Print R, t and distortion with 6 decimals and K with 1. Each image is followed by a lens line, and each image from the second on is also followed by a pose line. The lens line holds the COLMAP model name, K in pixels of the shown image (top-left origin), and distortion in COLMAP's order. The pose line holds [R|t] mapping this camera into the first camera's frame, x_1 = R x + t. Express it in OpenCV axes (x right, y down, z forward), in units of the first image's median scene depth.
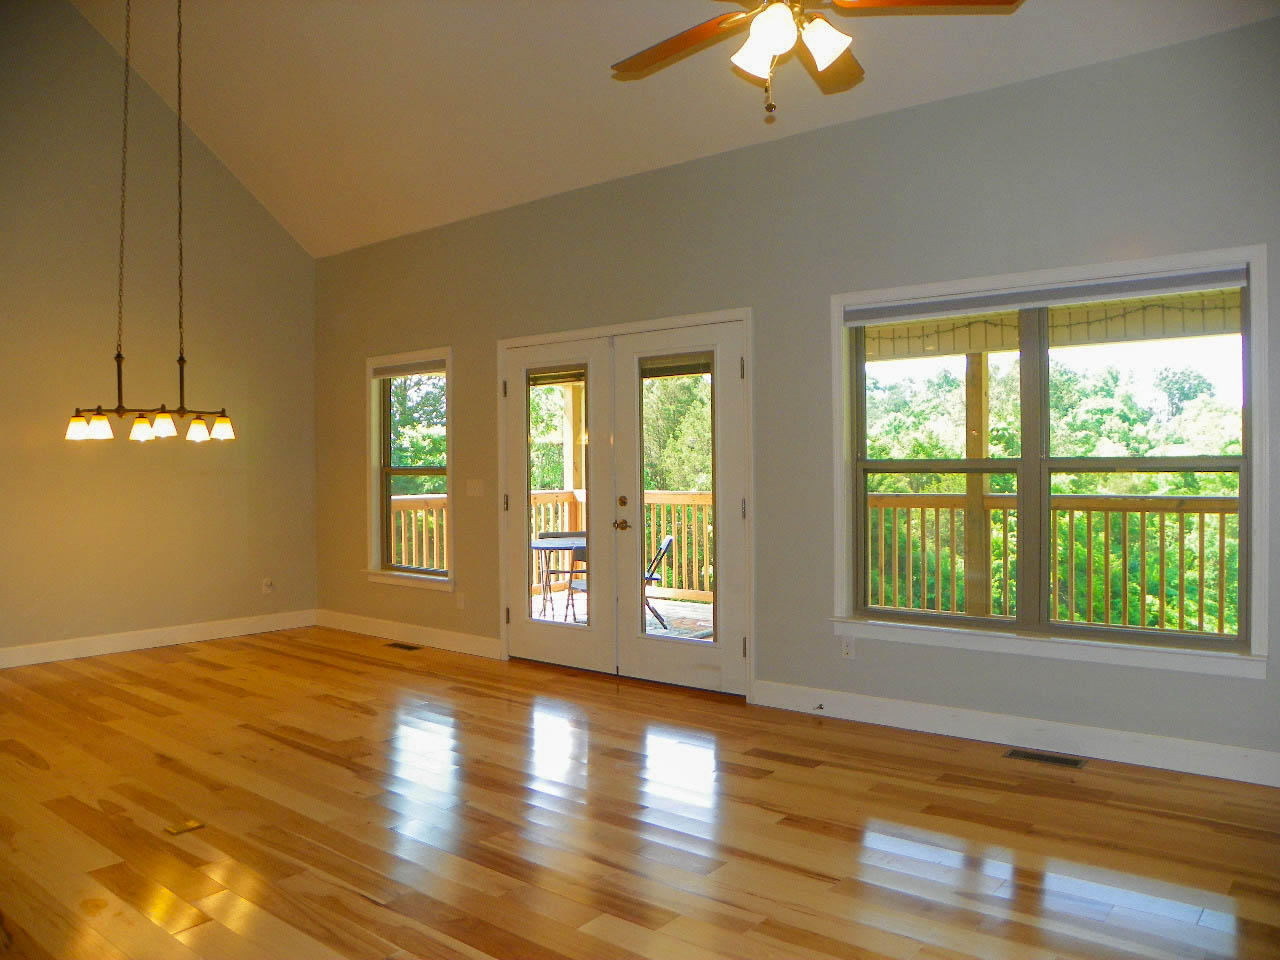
lens RADIAL K [[976.2, 0, 637.9], [0, 976.2, 482.4], [0, 0, 1]] dist [-0.159830, 0.110392]
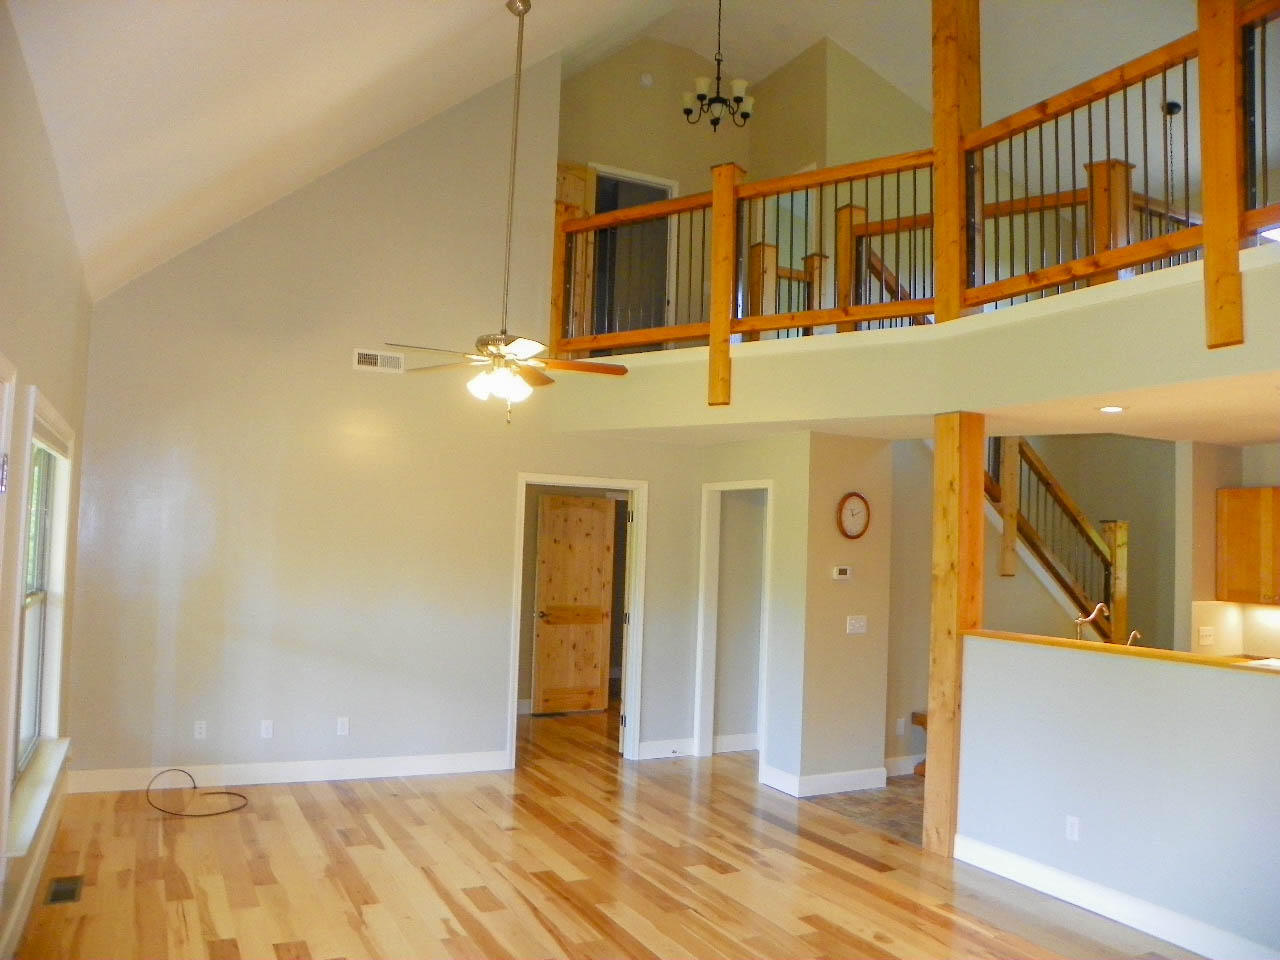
lens RADIAL K [[976.2, 0, 637.9], [0, 976.2, 482.4], [0, 0, 1]] dist [-0.159830, 0.110392]
pose [[-0.919268, 0.004584, 0.393607, -0.455249], [-0.014711, 0.998834, -0.045990, -0.098857], [-0.393358, -0.048068, -0.918128, 1.406363]]
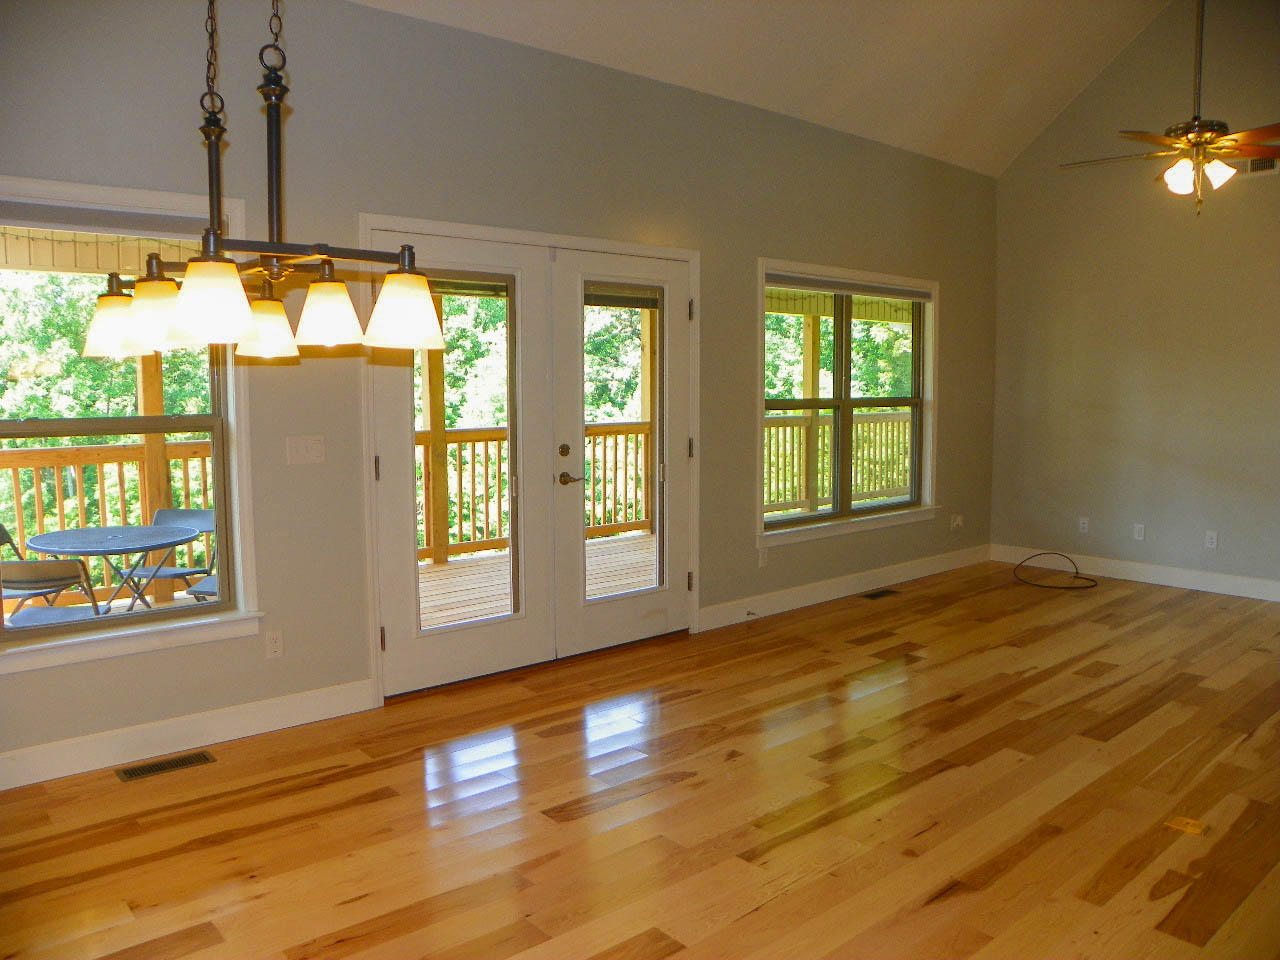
lens RADIAL K [[976.2, 0, 637.9], [0, 976.2, 482.4], [0, 0, 1]] dist [-0.159830, 0.110392]
pose [[0.158379, -0.090847, 0.983190, -0.961663], [0.017848, 0.995859, 0.089142, -0.030638], [-0.987217, 0.003430, 0.159344, 0.939337]]
